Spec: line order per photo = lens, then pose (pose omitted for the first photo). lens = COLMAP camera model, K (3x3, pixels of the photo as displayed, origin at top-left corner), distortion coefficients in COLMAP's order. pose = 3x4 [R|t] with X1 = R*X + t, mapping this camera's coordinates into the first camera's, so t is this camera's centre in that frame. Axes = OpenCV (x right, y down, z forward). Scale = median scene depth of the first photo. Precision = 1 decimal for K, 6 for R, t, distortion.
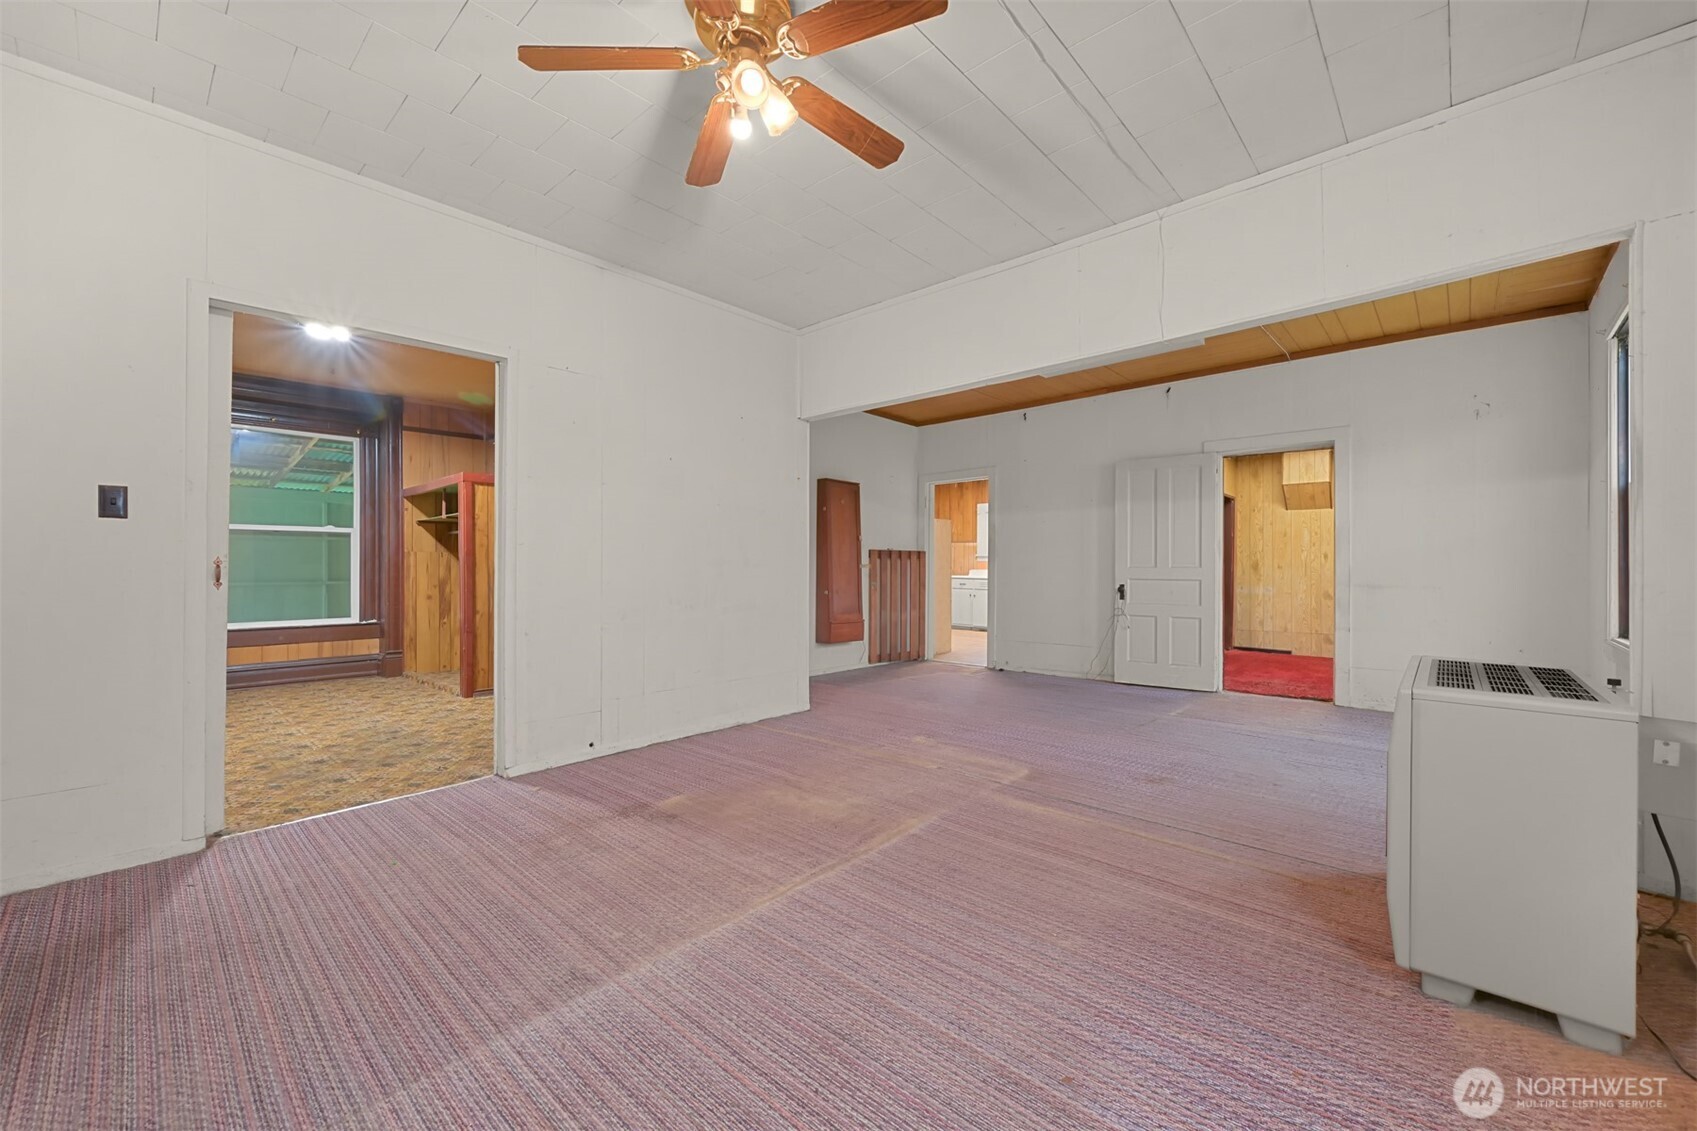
lens RADIAL K [[672.0, 0, 859.5], [0, 672.0, 570.2], [0, 0, 1]] dist [0.000612, 0.000068]
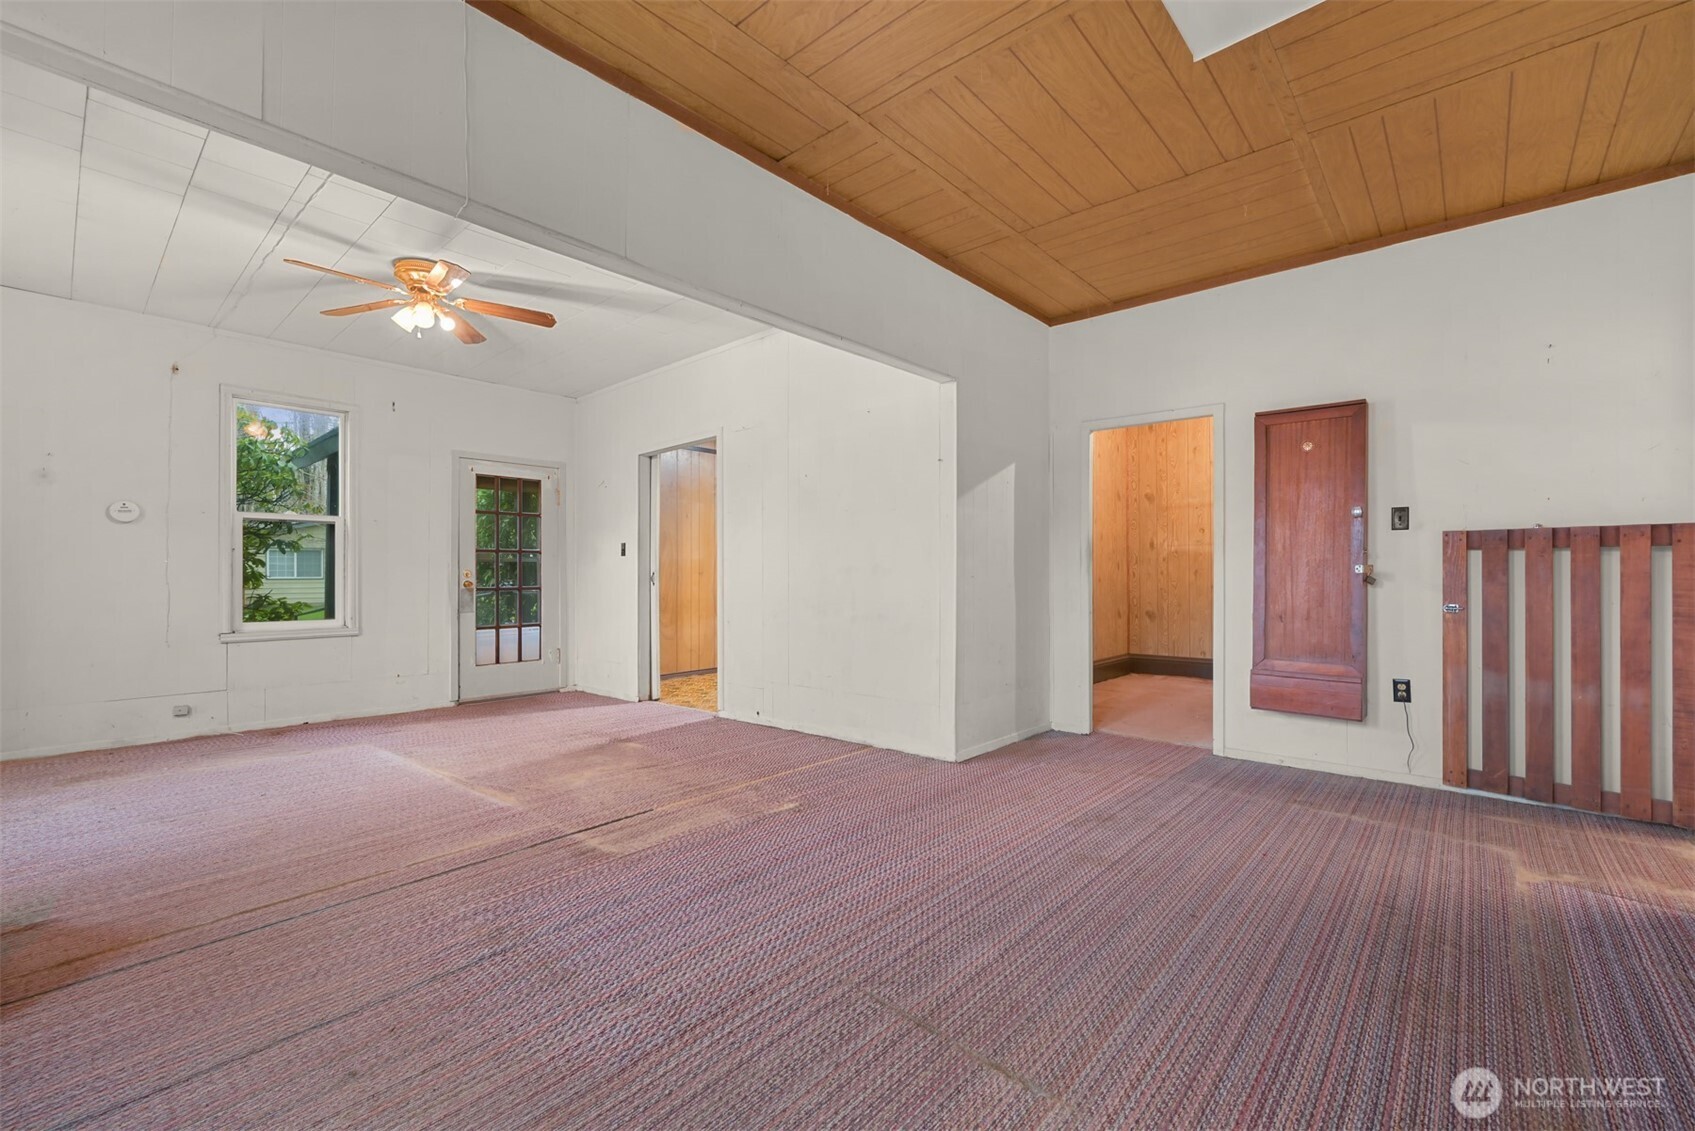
lens RADIAL K [[708.5, 0, 852.9], [0, 708.5, 568.9], [0, 0, 1]] dist [-0.004135, -0.000021]
pose [[0.014292, -0.009018, -0.999857, 1.190953], [0.000485, 0.999959, -0.009012, -0.003506], [0.999898, -0.000356, 0.014296, 1.447245]]
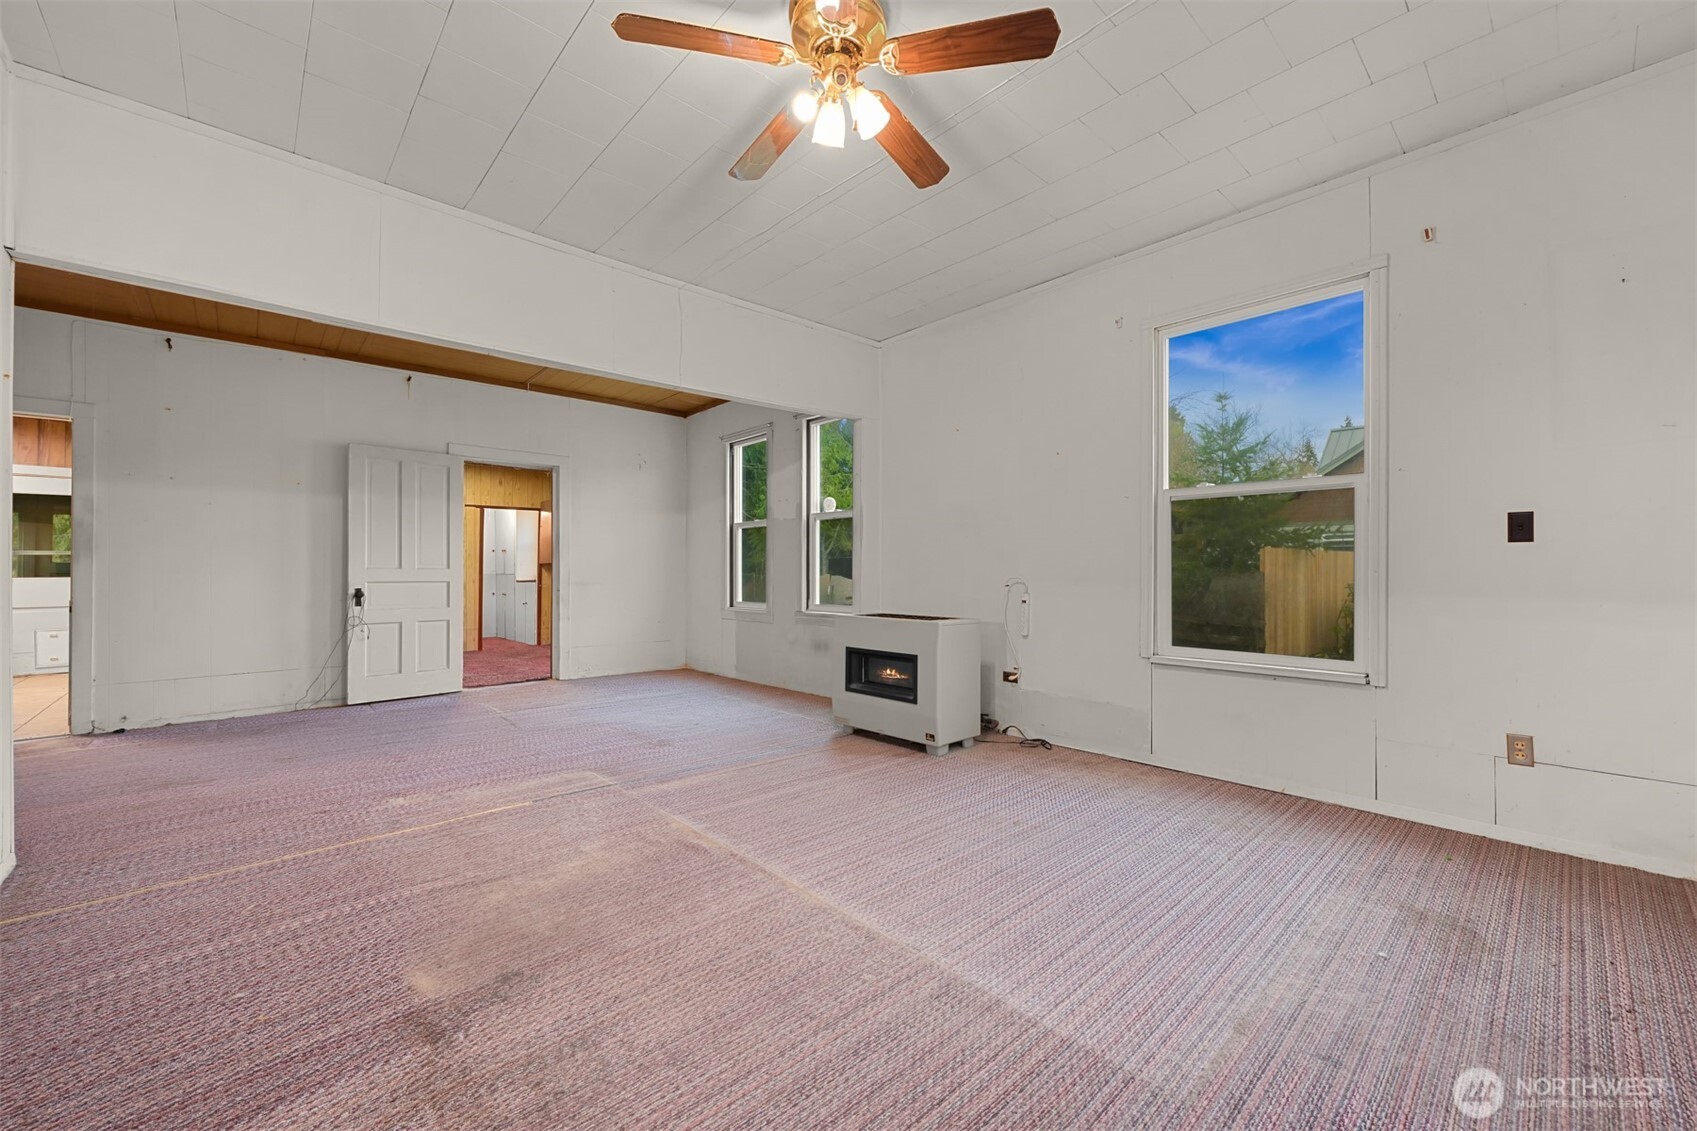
lens RADIAL K [[672.0, 0, 845.8], [0, 672.0, 571.1], [0, 0, 1]] dist [0.000612, 0.000068]
pose [[0.098059, 0.000714, 0.995180, -0.805808], [0.003900, 0.999992, -0.001102, 0.005564], [-0.995173, 0.003989, 0.098055, 0.608875]]
